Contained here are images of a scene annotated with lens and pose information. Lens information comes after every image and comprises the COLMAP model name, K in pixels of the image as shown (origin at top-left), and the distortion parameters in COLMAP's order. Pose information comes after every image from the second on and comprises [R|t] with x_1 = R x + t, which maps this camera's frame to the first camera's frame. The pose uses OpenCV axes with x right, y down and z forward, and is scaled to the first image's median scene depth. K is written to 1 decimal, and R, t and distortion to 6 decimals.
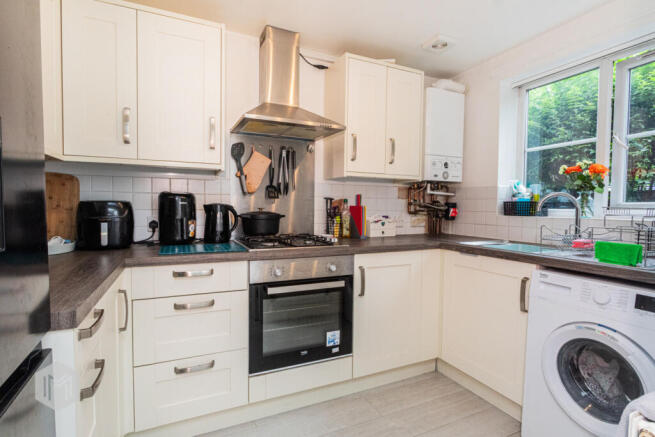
lens RADIAL K [[317.1, 0, 327.5], [0, 317.1, 218.5], [0, 0, 1]] dist [-0.002251, -0.000094]
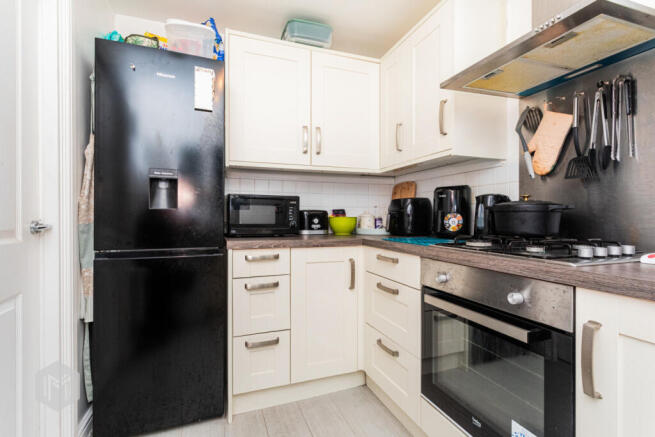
lens RADIAL K [[311.0, 0, 327.5], [0, 311.0, 218.5], [0, 0, 1]] dist [0.001896, 0.000193]
pose [[-0.078423, -0.012910, -0.996837, 0.526445], [-0.036260, 0.999291, -0.010089, 0.040267], [0.996261, 0.035354, -0.078836, 0.699434]]
